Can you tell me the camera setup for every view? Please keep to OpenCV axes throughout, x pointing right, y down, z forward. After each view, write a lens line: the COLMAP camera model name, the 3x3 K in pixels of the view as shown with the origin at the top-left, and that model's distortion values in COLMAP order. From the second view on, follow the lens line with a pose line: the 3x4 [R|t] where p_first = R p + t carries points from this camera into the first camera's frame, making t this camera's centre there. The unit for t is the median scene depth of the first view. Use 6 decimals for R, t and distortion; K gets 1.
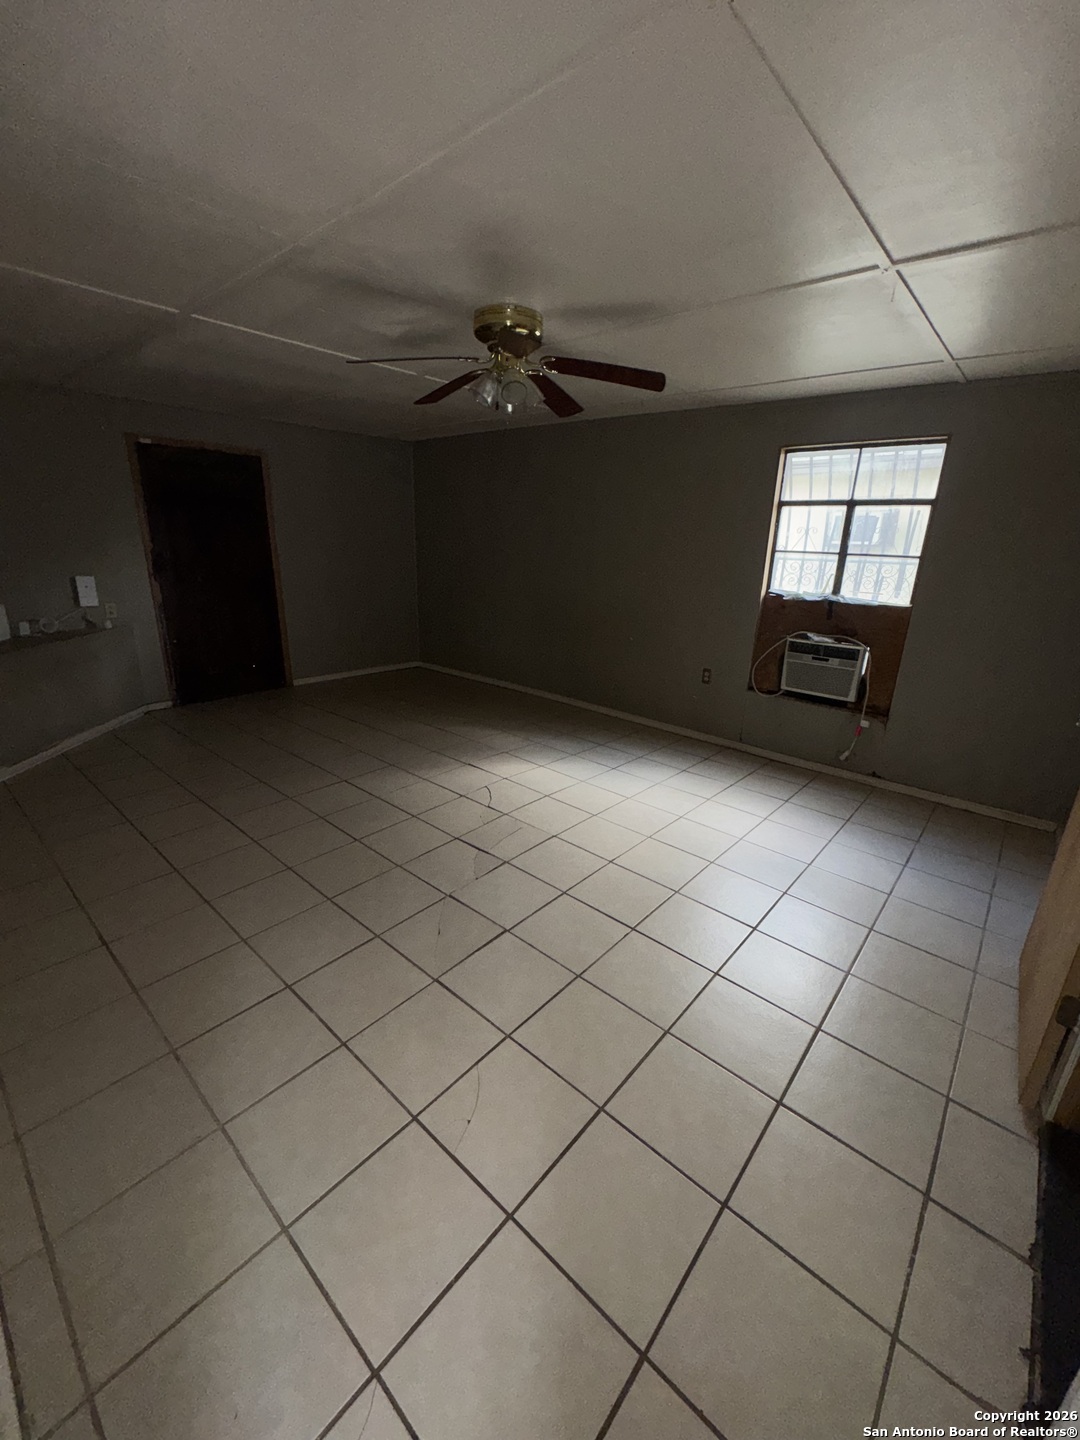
lens RADIAL K [[578.0, 0, 540.0], [0, 578.0, 720.0], [0, 0, 1]] dist [-0.000176, 0.000046]
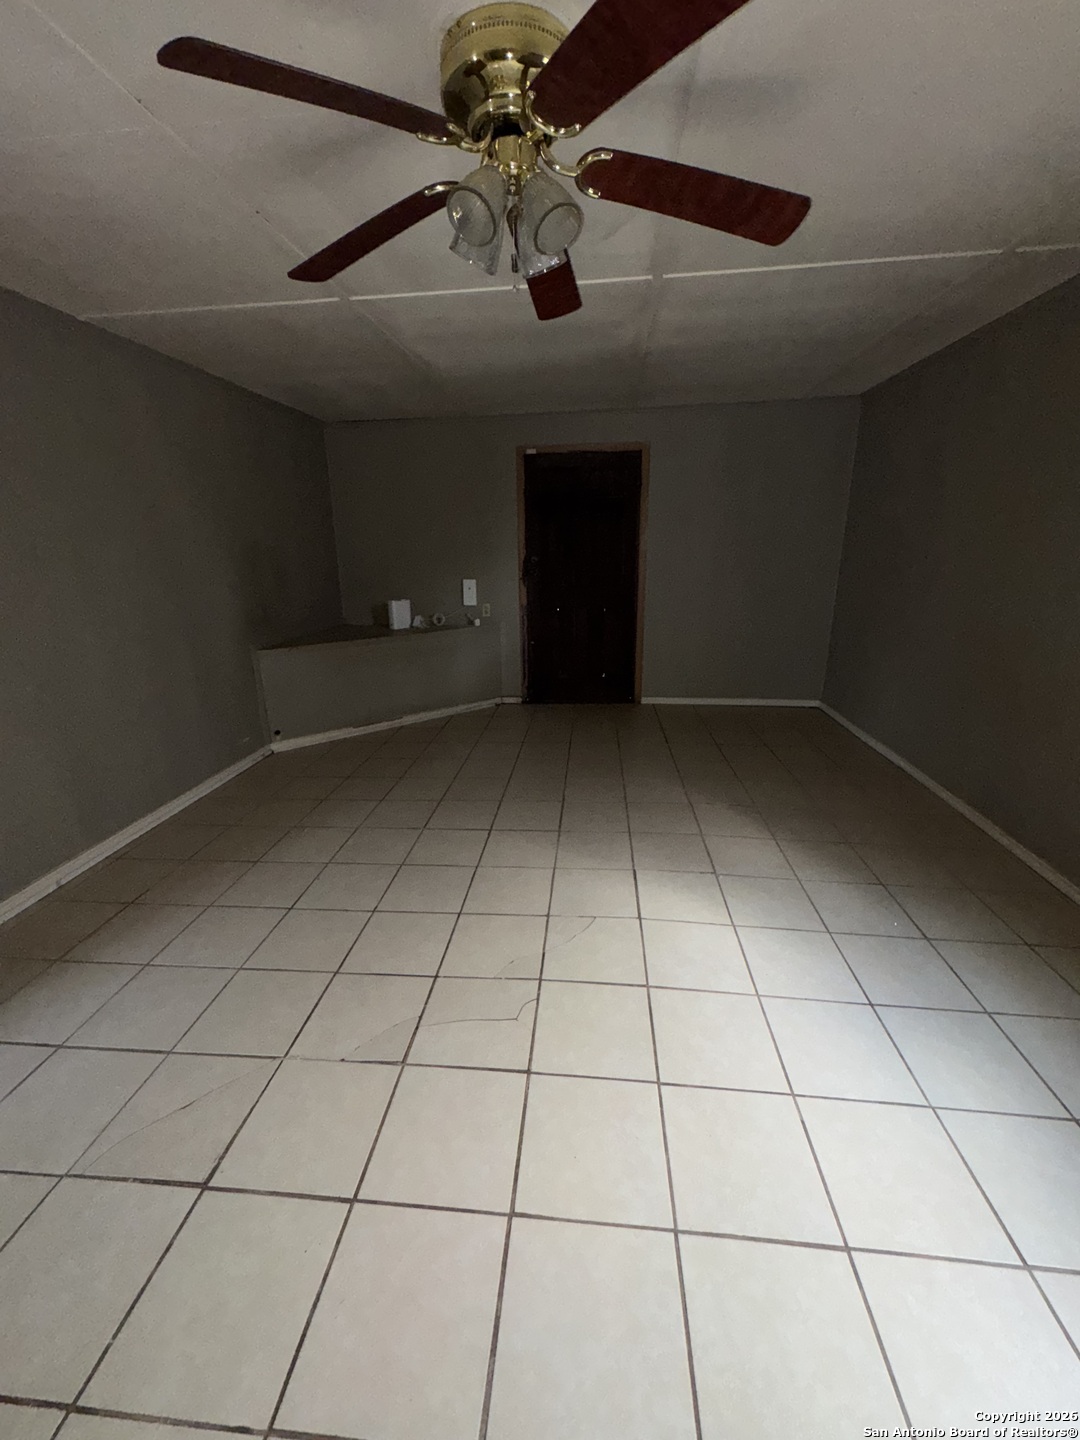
lens RADIAL K [[578.0, 0, 540.0], [0, 578.0, 720.0], [0, 0, 1]] dist [-0.000176, 0.000046]
pose [[0.596279, 0.196265, -0.778416, 0.238742], [-0.209143, 0.974148, 0.085408, -0.100306], [0.775055, 0.111874, 0.621911, 0.411255]]
